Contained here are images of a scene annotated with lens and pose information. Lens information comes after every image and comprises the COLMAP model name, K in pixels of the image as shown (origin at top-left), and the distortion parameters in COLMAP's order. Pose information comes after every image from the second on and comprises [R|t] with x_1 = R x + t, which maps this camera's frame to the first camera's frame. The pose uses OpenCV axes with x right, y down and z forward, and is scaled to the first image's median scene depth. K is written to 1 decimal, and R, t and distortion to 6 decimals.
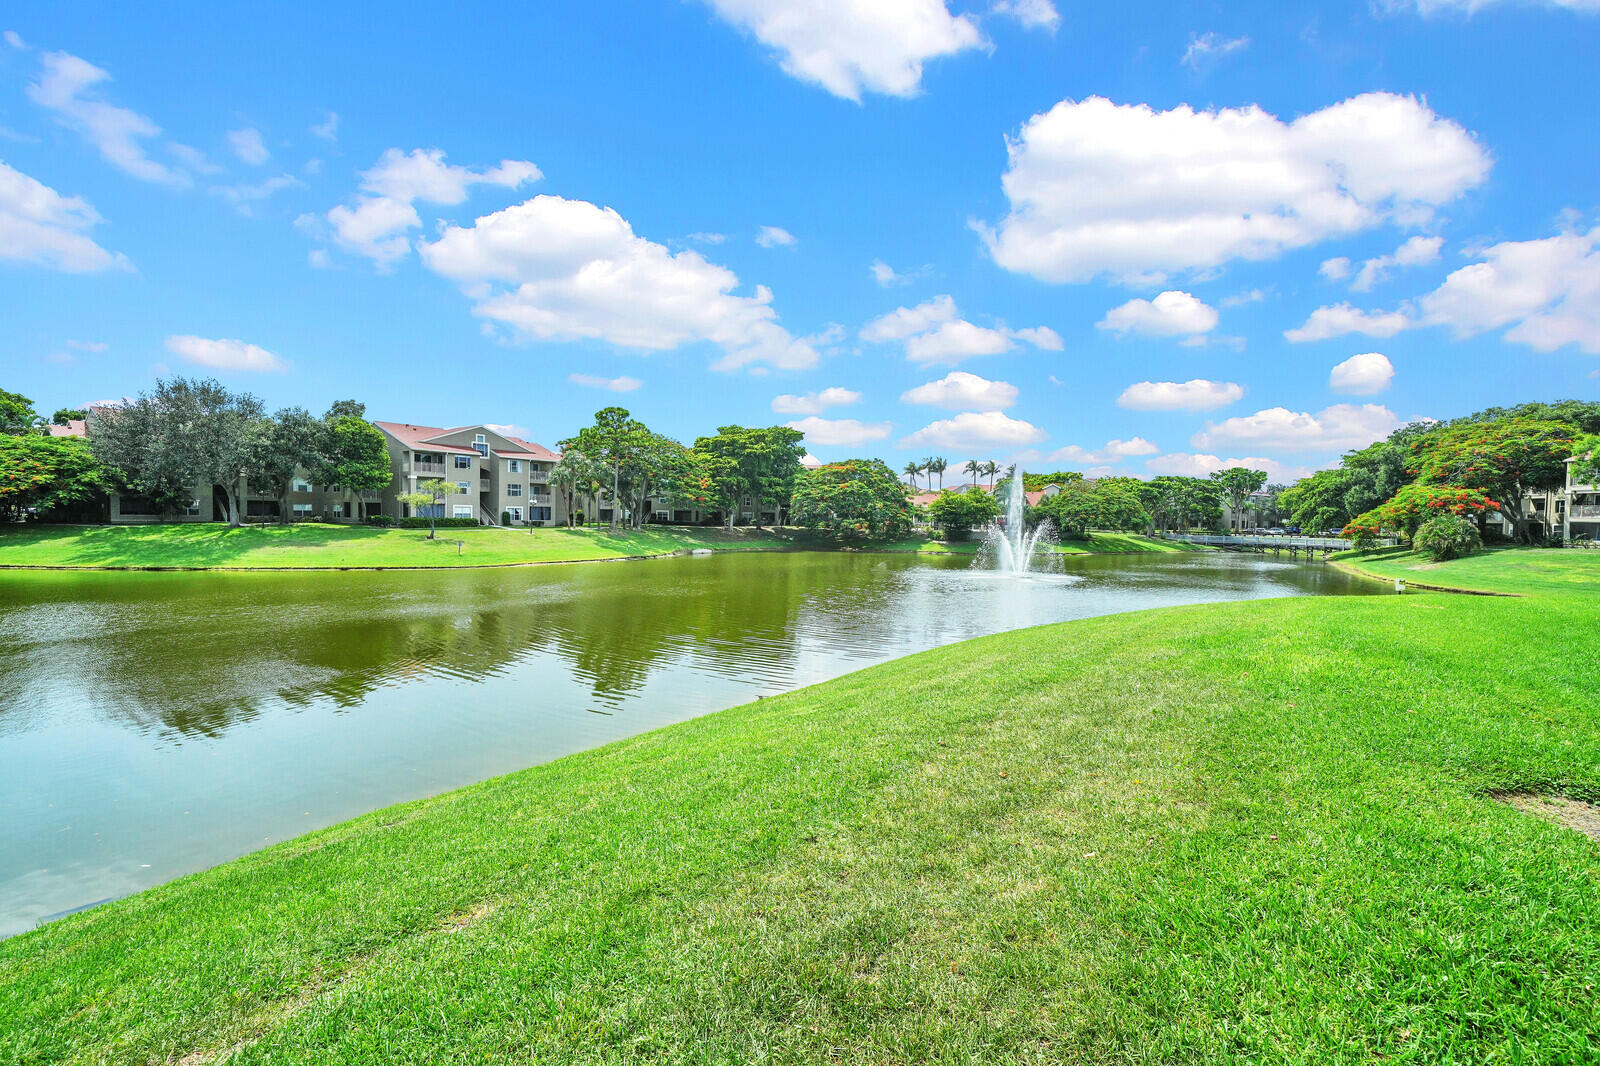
lens RADIAL K [[699.6, 0, 790.0], [0, 699.6, 536.7], [0, 0, 1]] dist [-0.008456, 0.002744]
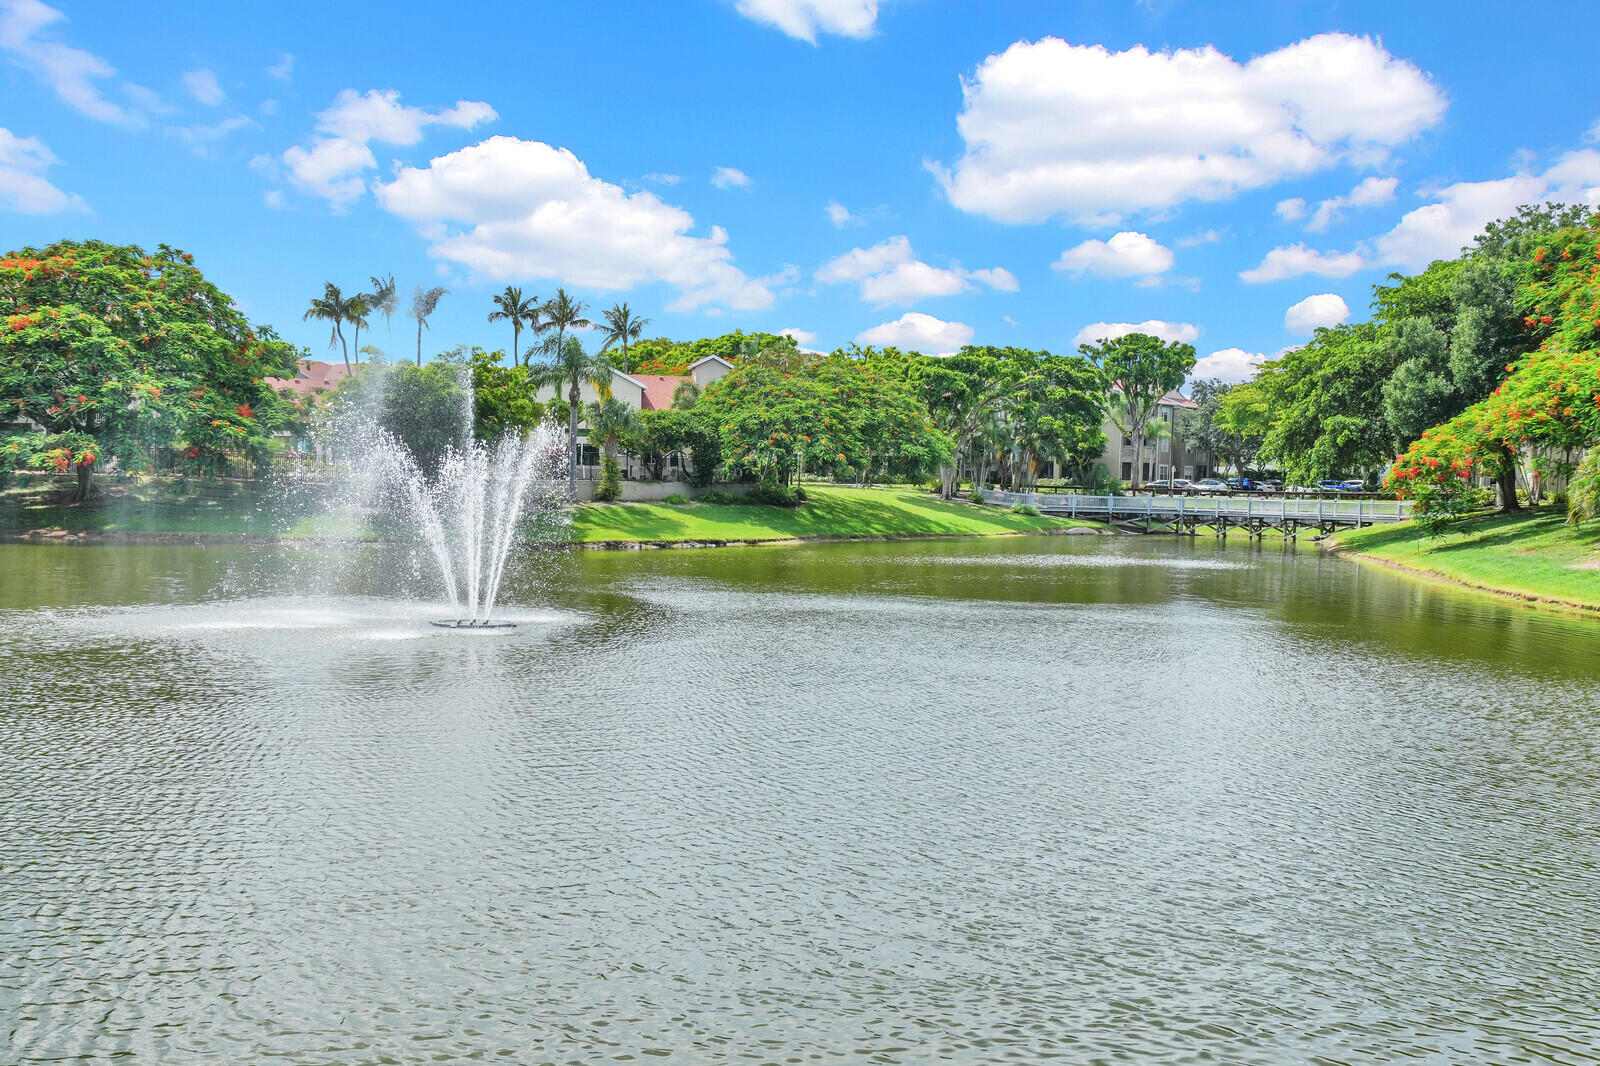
lens RADIAL K [[1945.5, 0, 796.7], [0, 1945.5, 531.3], [0, 0, 1]] dist [-0.009695, 0.000000]
pose [[0.922144, -0.009659, 0.386727, 0.054033], [0.003626, 0.999860, 0.016327, 0.003794], [-0.386831, -0.013654, 0.922050, 0.096593]]
